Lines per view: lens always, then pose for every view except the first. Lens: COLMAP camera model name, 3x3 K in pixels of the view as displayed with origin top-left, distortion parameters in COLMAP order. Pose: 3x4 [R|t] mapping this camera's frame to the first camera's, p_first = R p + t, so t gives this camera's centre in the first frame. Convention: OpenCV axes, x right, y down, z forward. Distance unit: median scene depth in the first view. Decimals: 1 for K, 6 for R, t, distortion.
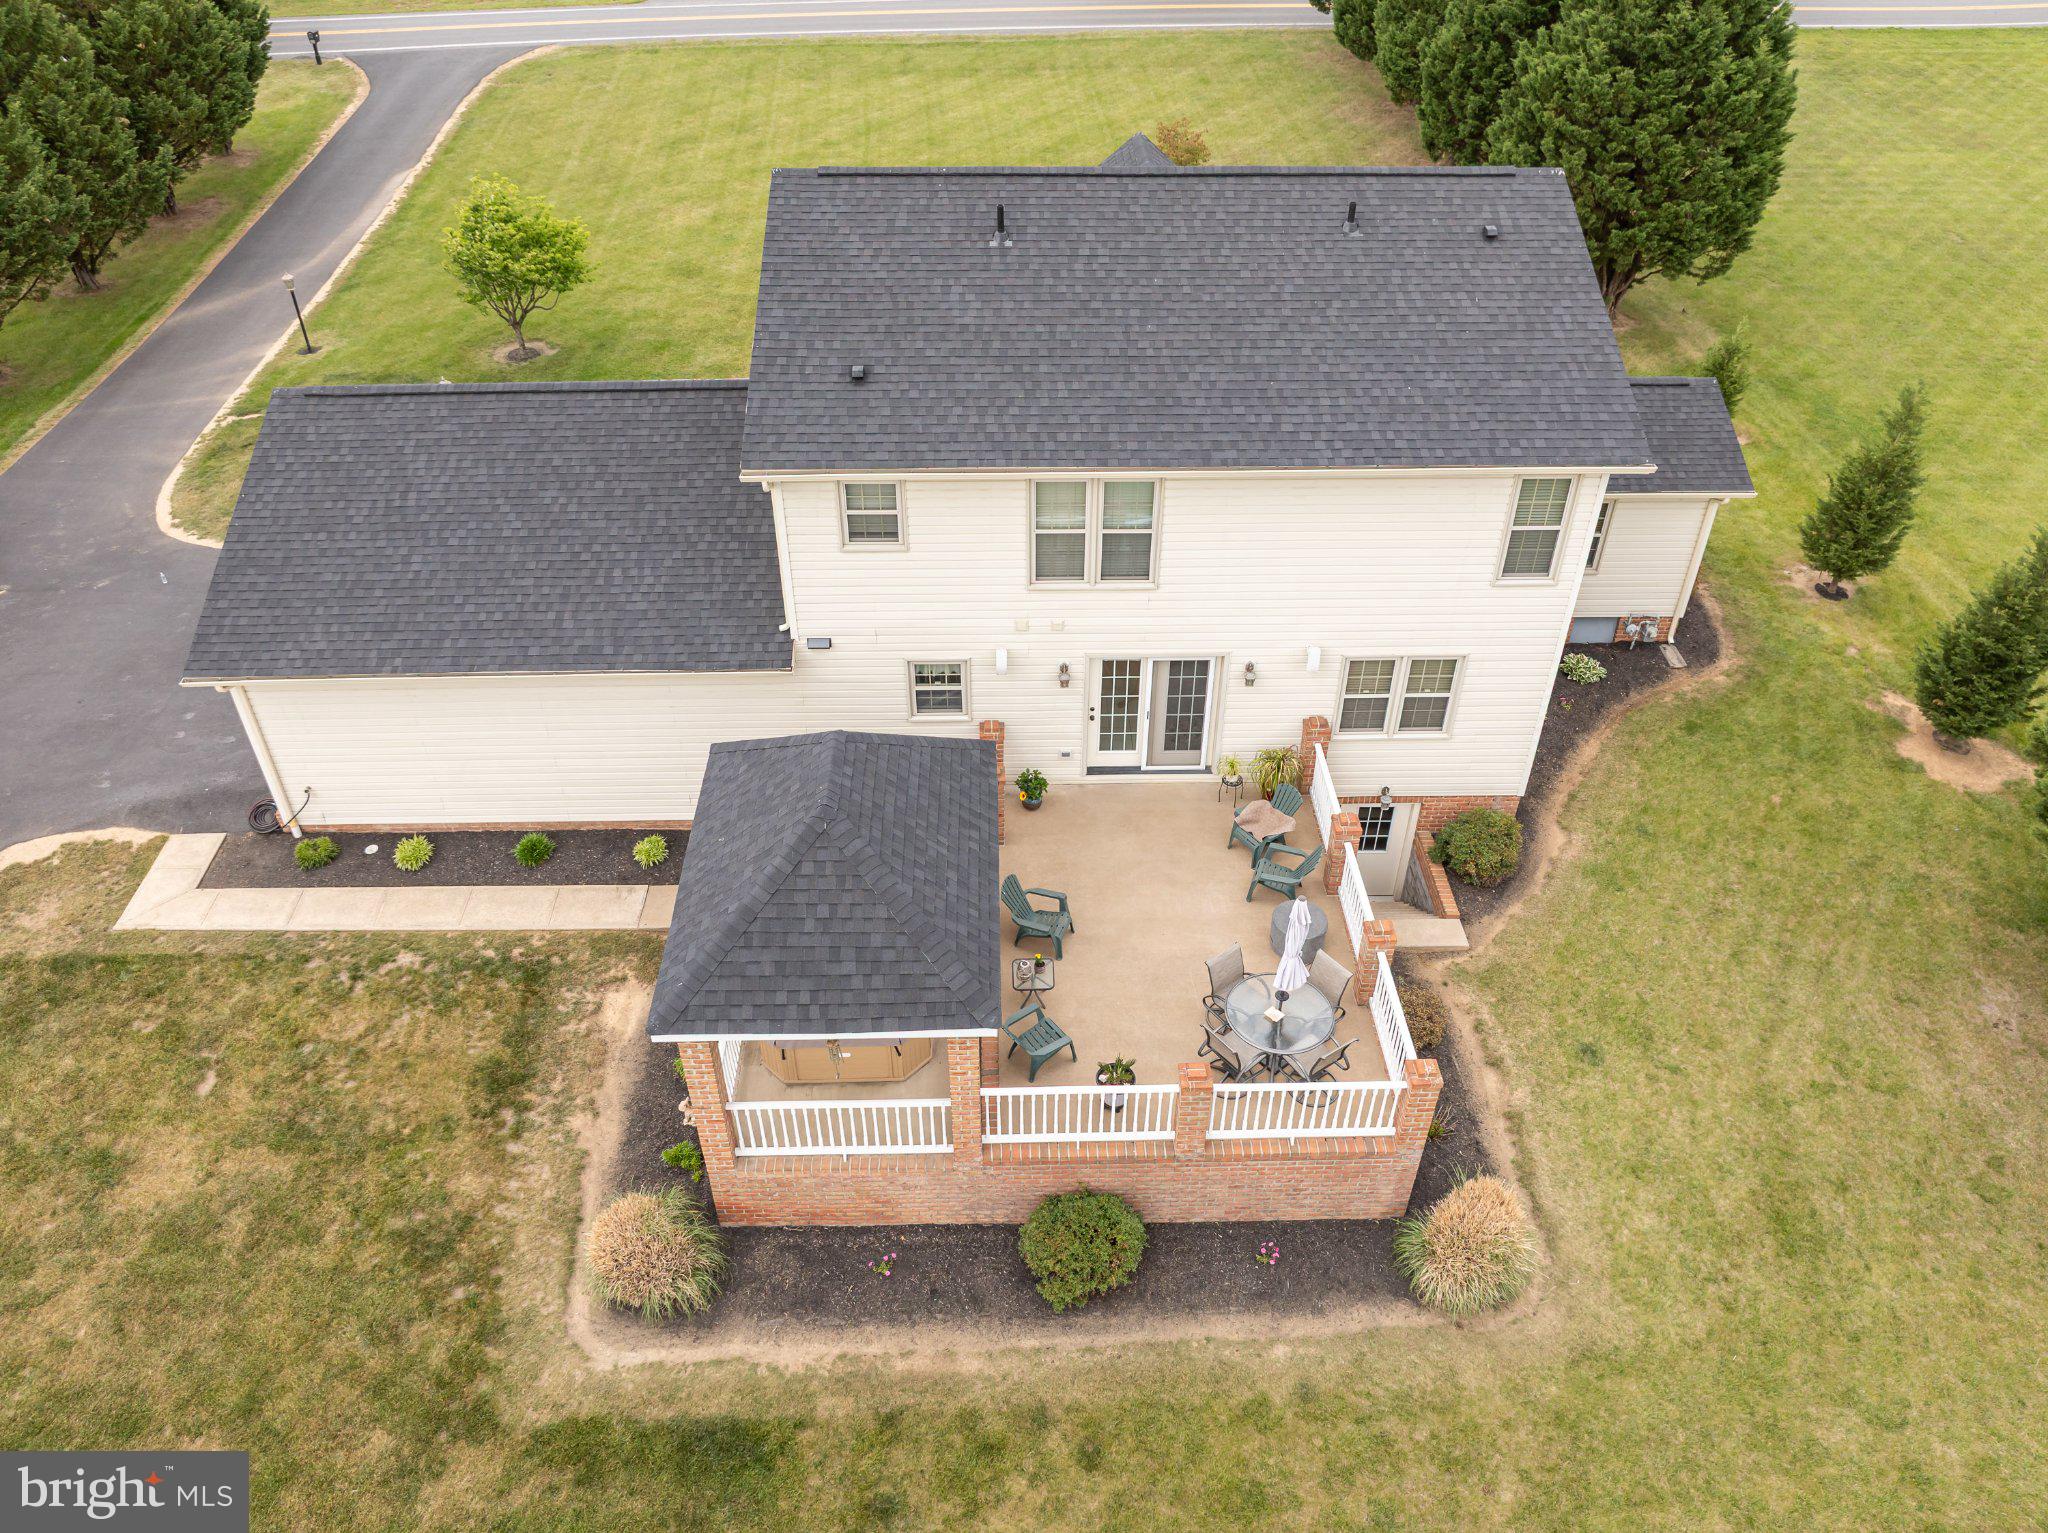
lens RADIAL K [[1454.4, 0, 1026.3], [0, 1454.4, 760.5], [0, 0, 1]] dist [-0.042022, 0.009249]
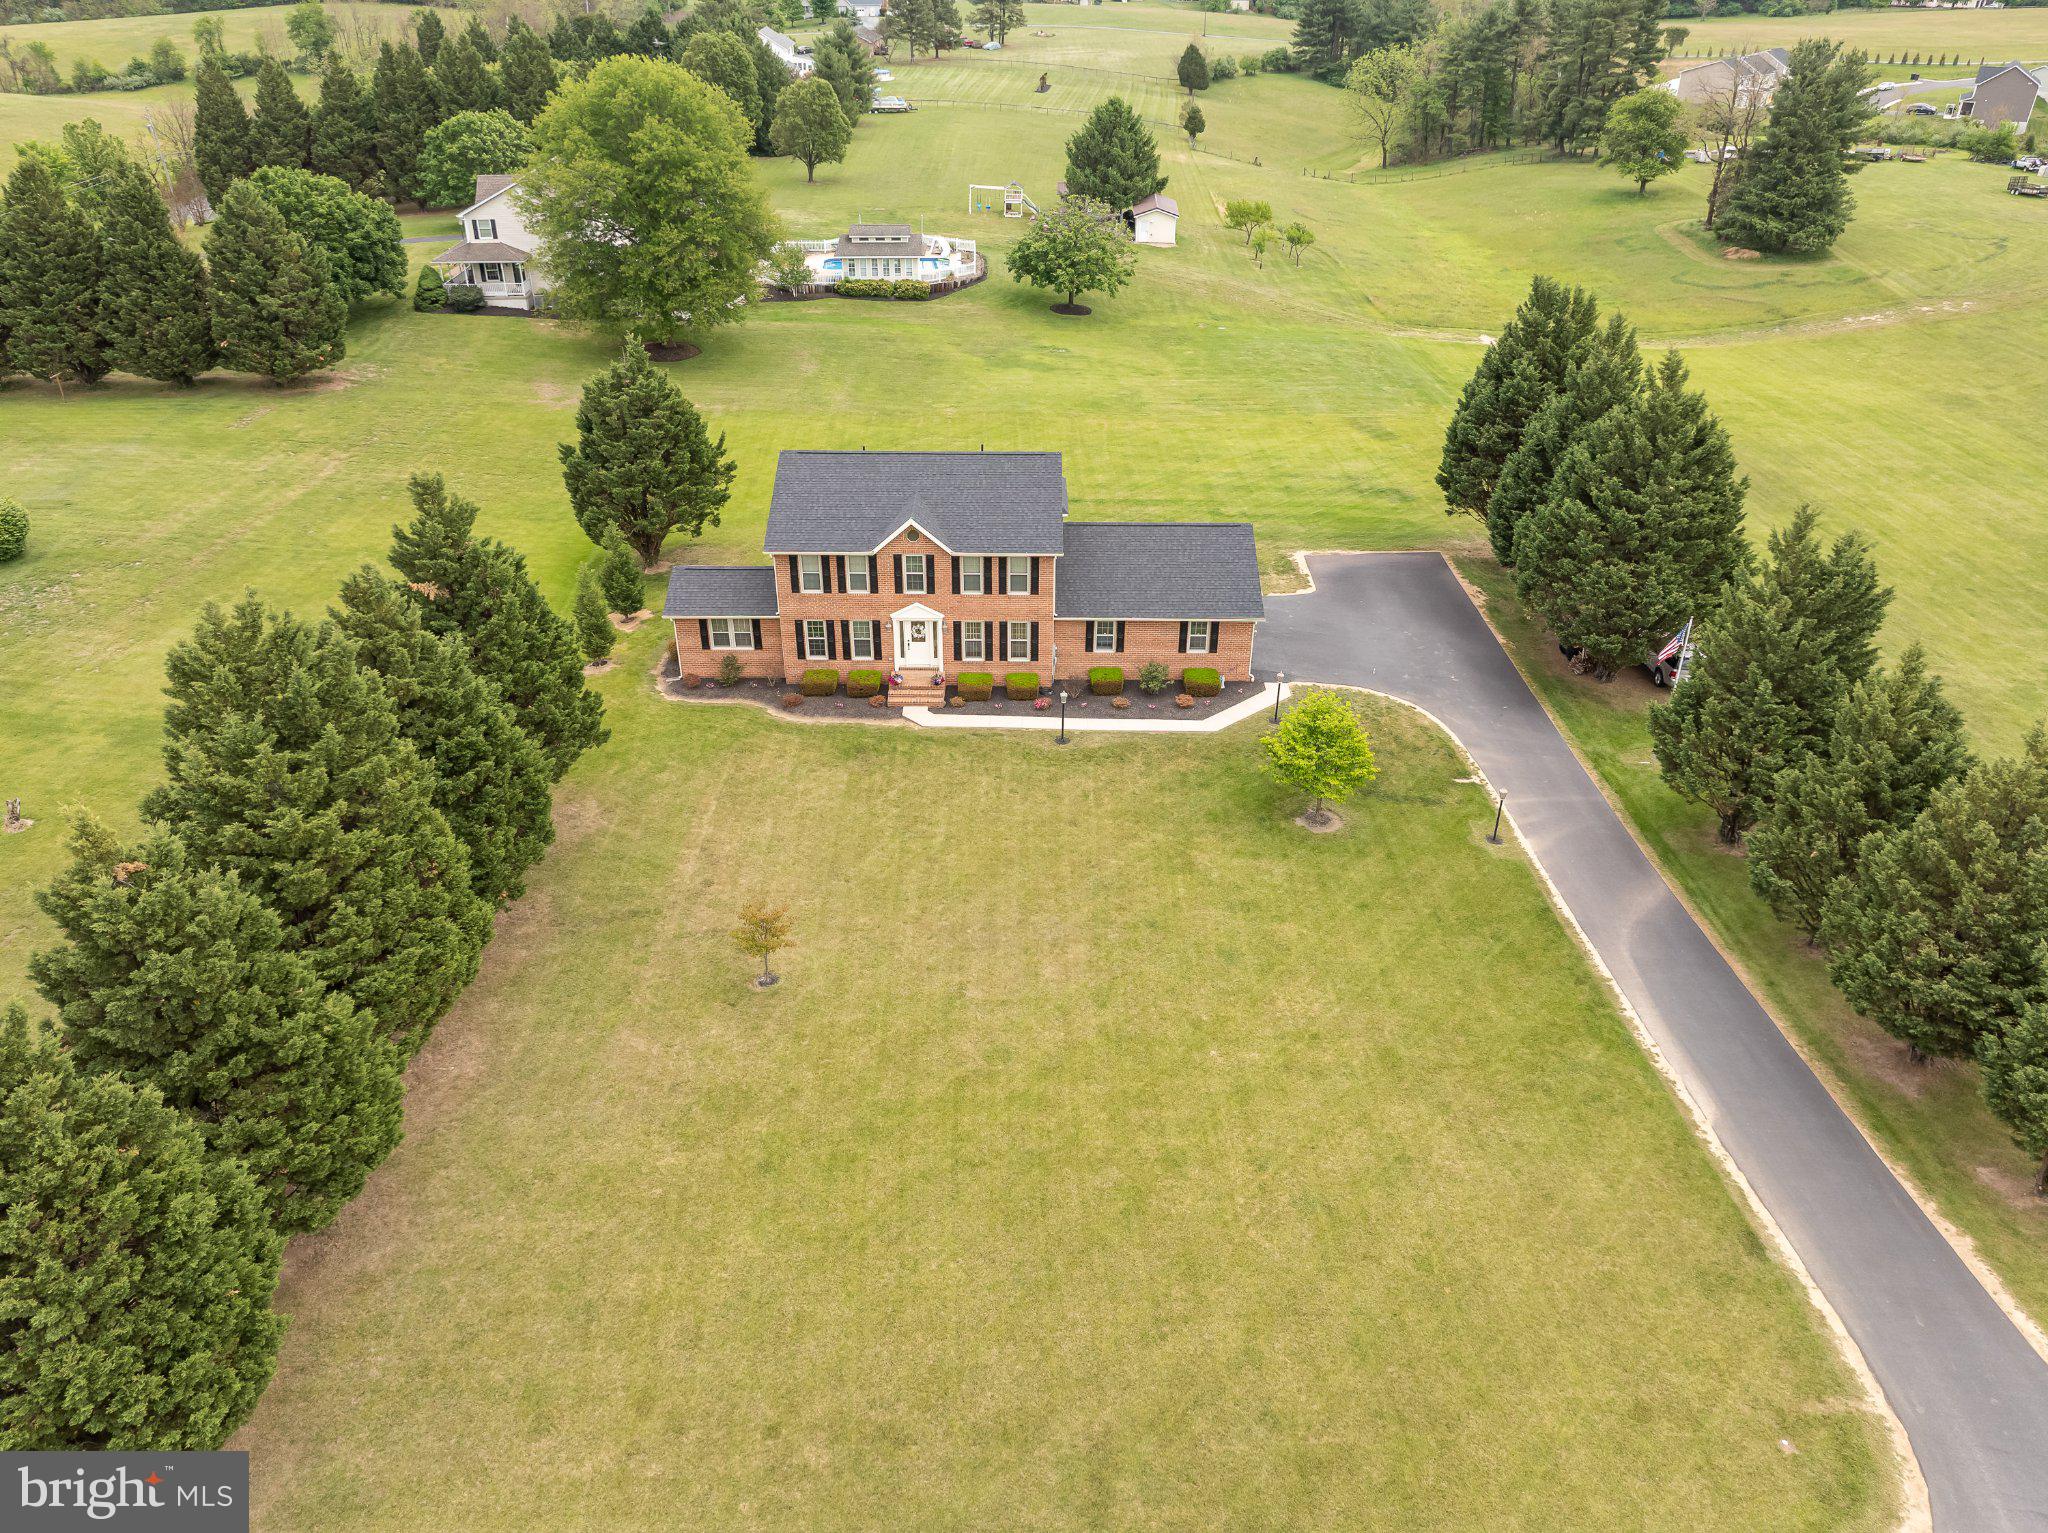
lens RADIAL K [[1454.4, 0, 1021.0], [0, 1454.4, 767.6], [0, 0, 1]] dist [-0.042022, 0.009249]
pose [[-0.999521, -0.019004, 0.024409, -0.181548], [0.015726, 0.367335, 0.929956, -2.893441], [-0.026639, 0.929895, -0.366860, 2.682693]]
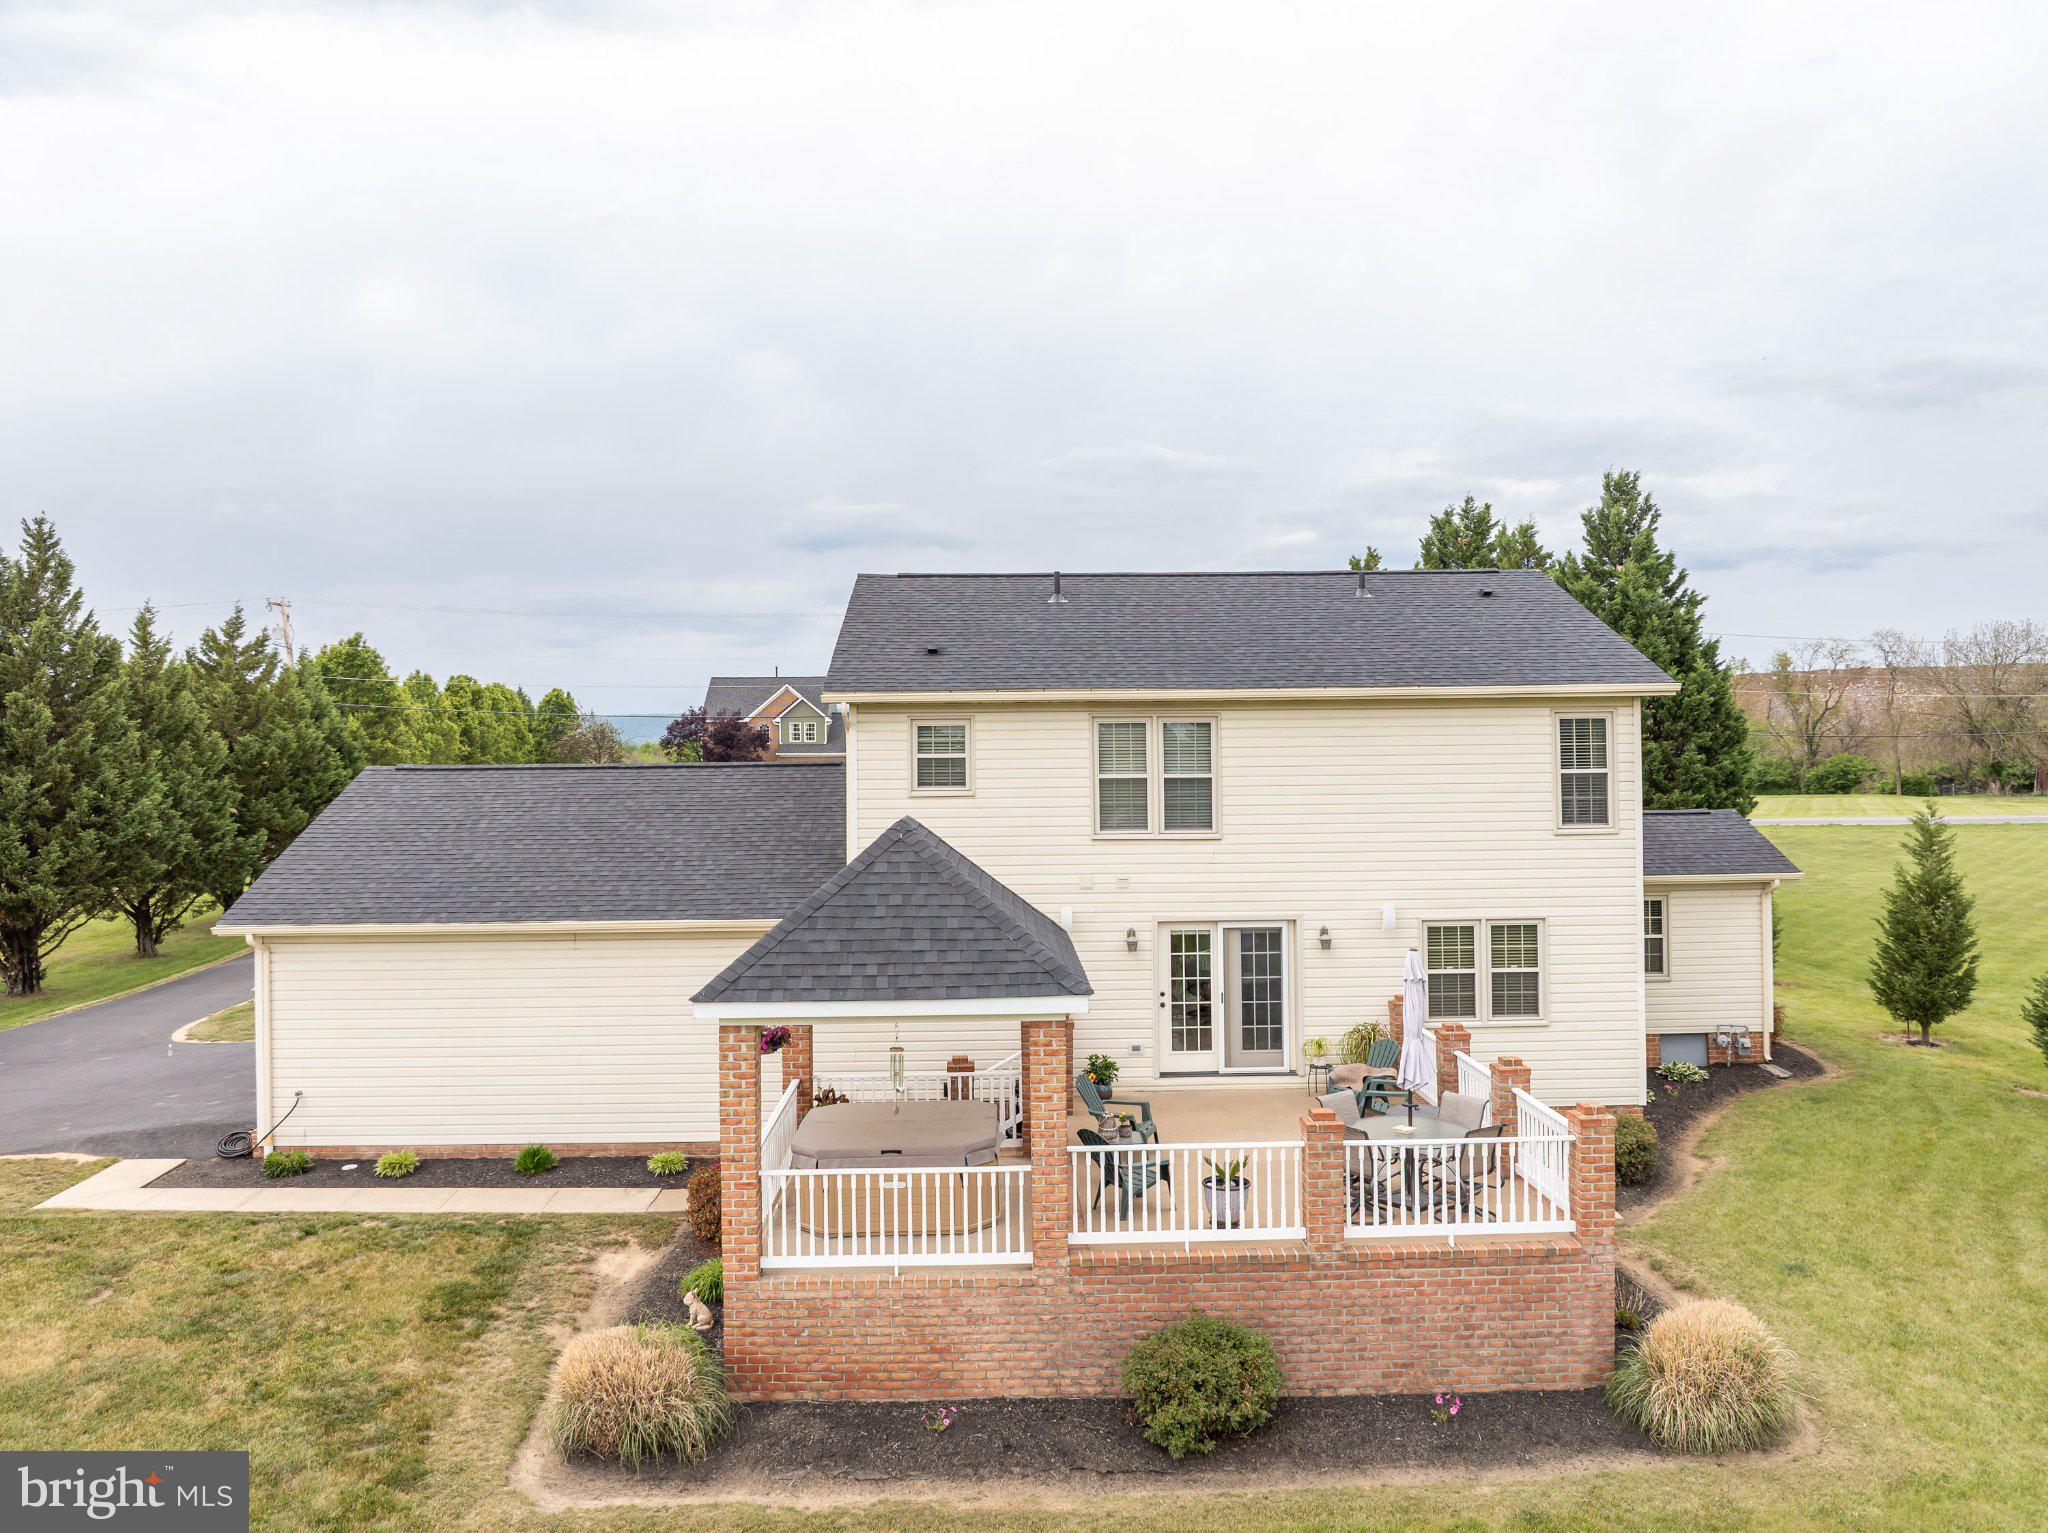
lens RADIAL K [[1514.3, 0, 1034.0], [0, 1514.3, 726.4], [0, 0, 1]] dist [-0.043023, 0.009942]
pose [[0.999939, -0.010936, 0.001433, -0.038683], [0.009413, 0.778333, -0.627781, 0.460103], [0.005750, 0.627756, 0.778389, 0.135360]]
